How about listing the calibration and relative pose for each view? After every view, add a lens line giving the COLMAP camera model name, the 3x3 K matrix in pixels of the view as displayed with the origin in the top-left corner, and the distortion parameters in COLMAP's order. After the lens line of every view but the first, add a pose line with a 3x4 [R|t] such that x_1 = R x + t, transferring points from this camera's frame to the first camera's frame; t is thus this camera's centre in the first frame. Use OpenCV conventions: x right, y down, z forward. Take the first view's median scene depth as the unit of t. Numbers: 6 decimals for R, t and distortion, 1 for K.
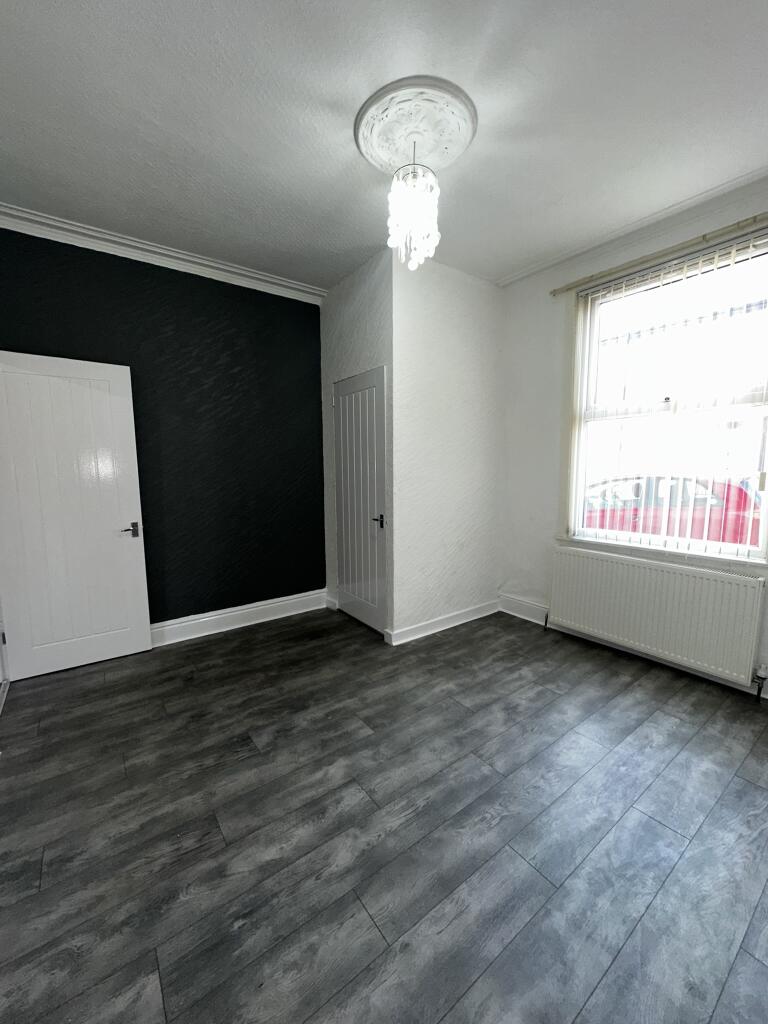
lens RADIAL K [[408.5, 0, 384.0], [0, 408.5, 512.0], [0, 0, 1]] dist [-0.002184, -0.000147]
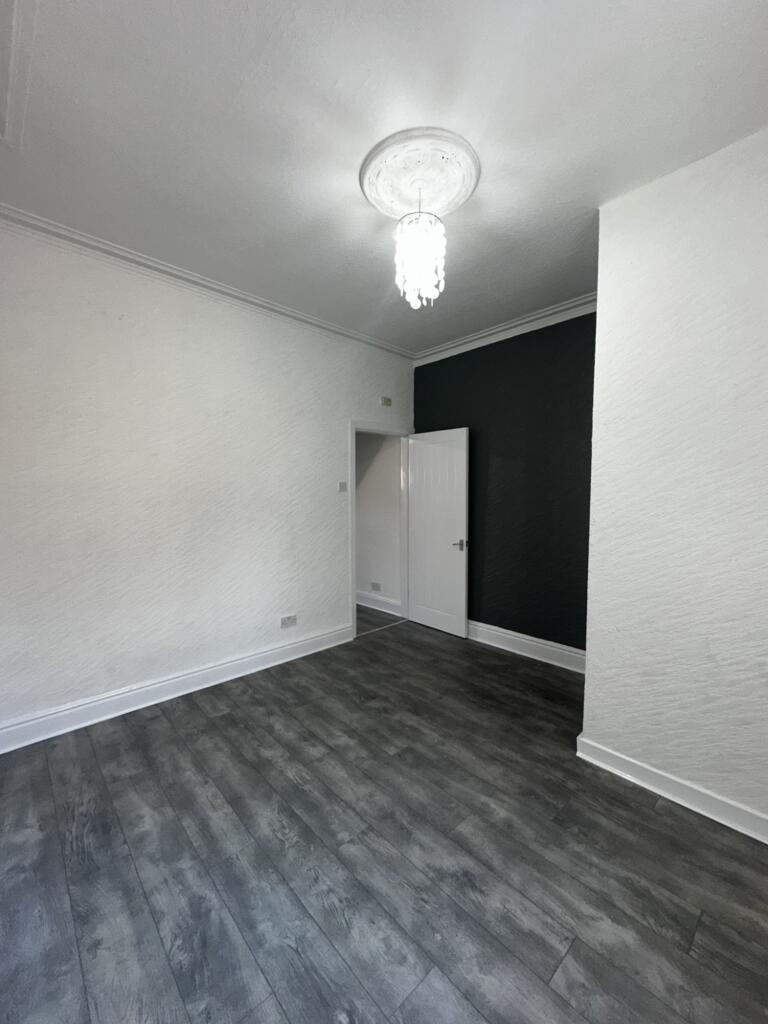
lens RADIAL K [[407.5, 0, 374.0], [0, 407.5, 512.2], [0, 0, 1]] dist [-0.003117, 0.000039]
pose [[0.101110, 0.053255, -0.993449, 1.000837], [-0.110604, 0.992978, 0.041973, -0.129074], [0.988708, 0.105635, 0.106290, 0.784339]]
